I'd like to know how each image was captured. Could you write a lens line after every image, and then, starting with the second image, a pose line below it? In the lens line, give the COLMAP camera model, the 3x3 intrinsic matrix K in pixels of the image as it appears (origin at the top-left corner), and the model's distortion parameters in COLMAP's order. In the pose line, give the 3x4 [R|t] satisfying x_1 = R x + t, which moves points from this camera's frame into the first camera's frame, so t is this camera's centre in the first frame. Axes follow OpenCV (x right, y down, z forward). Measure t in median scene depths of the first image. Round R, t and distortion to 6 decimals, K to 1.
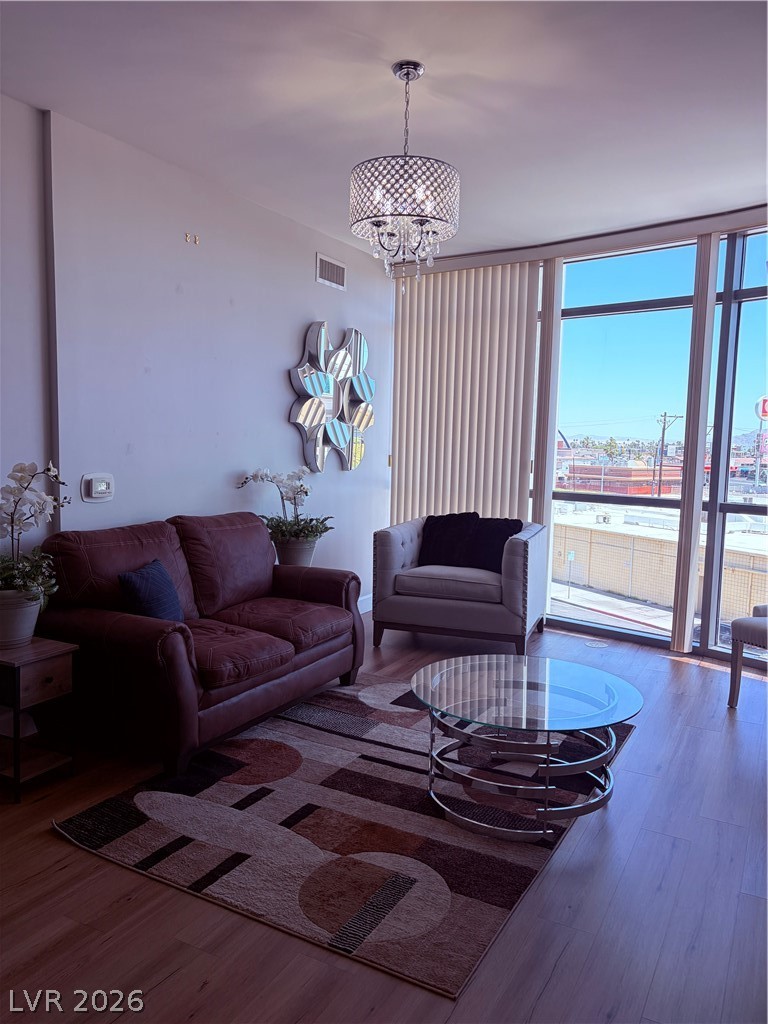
lens RADIAL K [[771.4, 0, 382.2], [0, 771.4, 515.0], [0, 0, 1]] dist [0.034043, 0.000157]
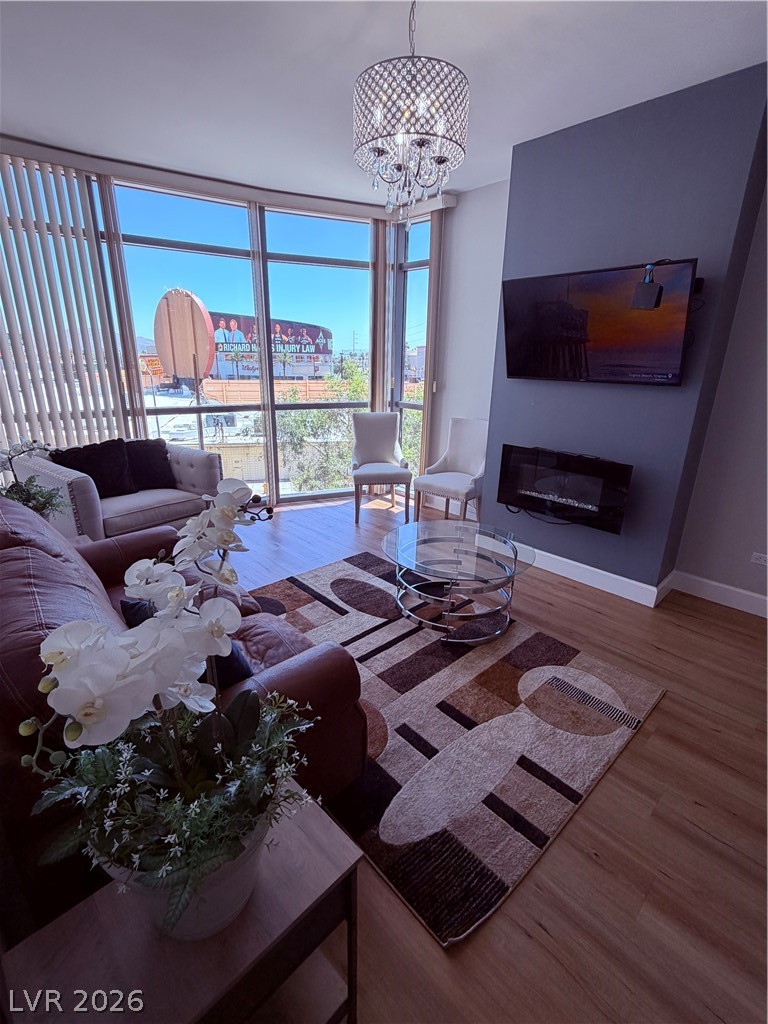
lens RADIAL K [[468.3, 0, 377.6], [0, 468.3, 510.1], [0, 0, 1]] dist [0.002101, 0.000159]
pose [[0.309531, -0.308701, 0.899386, -0.647090], [0.085016, 0.951032, 0.297169, -0.122015], [-0.947081, -0.015521, 0.320618, 0.838013]]
